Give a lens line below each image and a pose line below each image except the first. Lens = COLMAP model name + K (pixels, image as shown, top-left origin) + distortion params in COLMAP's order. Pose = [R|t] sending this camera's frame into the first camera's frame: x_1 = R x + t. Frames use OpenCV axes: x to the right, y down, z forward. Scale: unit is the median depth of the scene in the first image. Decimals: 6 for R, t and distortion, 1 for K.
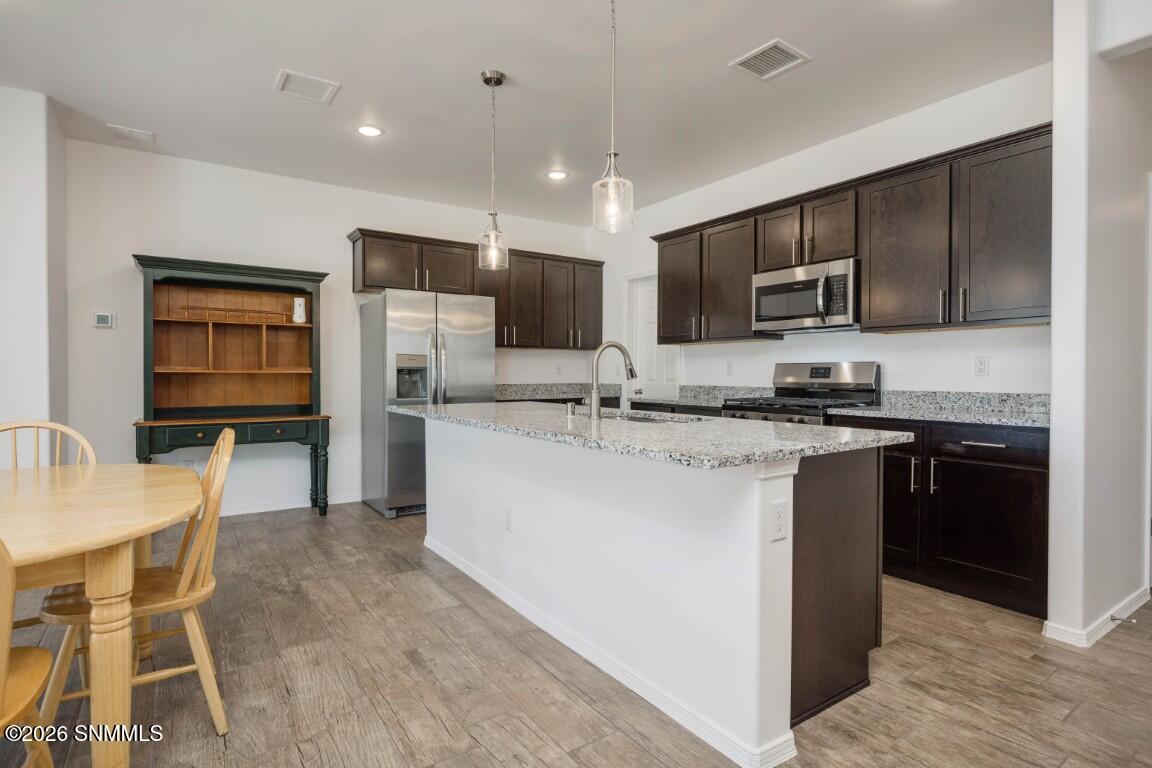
lens RADIAL K [[578.5, 0, 570.9], [0, 578.5, 378.7], [0, 0, 1]] dist [-0.006031, -0.000260]
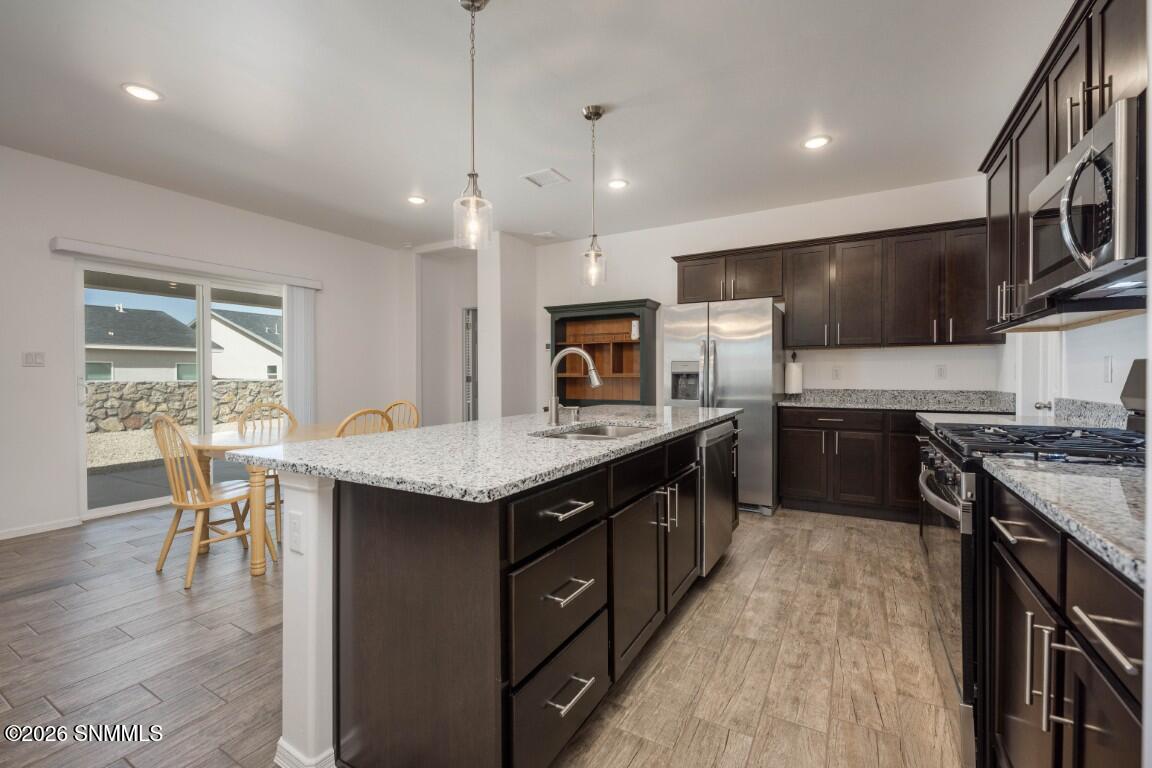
lens RADIAL K [[492.3, 0, 577.2], [0, 492.3, 378.6], [0, 0, 1]] dist [0.000895, -0.000250]
pose [[0.440112, 0.003843, -0.897934, 0.576532], [-0.004252, 0.999989, 0.002195, -0.010060], [0.897933, 0.002852, 0.440124, 0.458428]]
